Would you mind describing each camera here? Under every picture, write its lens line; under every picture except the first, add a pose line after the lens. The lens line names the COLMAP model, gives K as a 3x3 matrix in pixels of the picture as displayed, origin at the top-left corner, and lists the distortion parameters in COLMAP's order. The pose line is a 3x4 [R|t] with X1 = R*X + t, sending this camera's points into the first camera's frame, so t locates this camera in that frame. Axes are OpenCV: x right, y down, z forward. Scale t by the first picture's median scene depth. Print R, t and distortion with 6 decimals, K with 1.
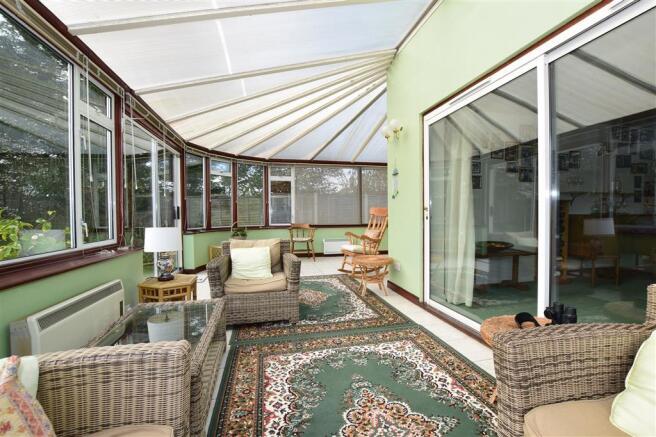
lens RADIAL K [[287.5, 0, 327.6], [0, 287.5, 218.1], [0, 0, 1]] dist [-0.001809, -0.000142]
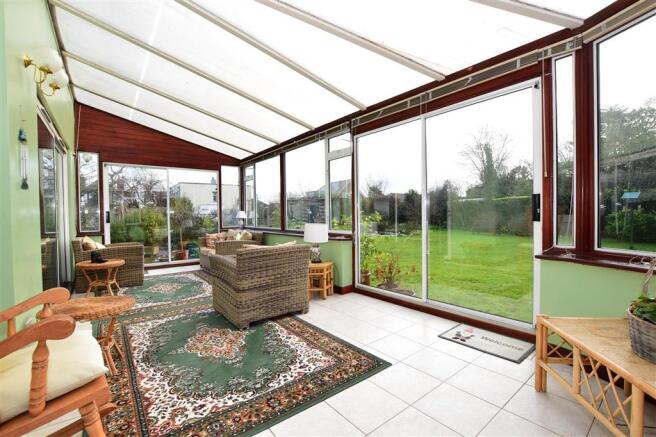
lens RADIAL K [[287.5, 0, 326.1], [0, 287.5, 217.1], [0, 0, 1]] dist [-0.001809, -0.000142]
pose [[-0.896728, 0.019114, -0.442169, 0.253965], [0.006218, 0.999513, 0.030596, -0.040355], [0.442539, 0.024687, -0.896410, 1.945380]]
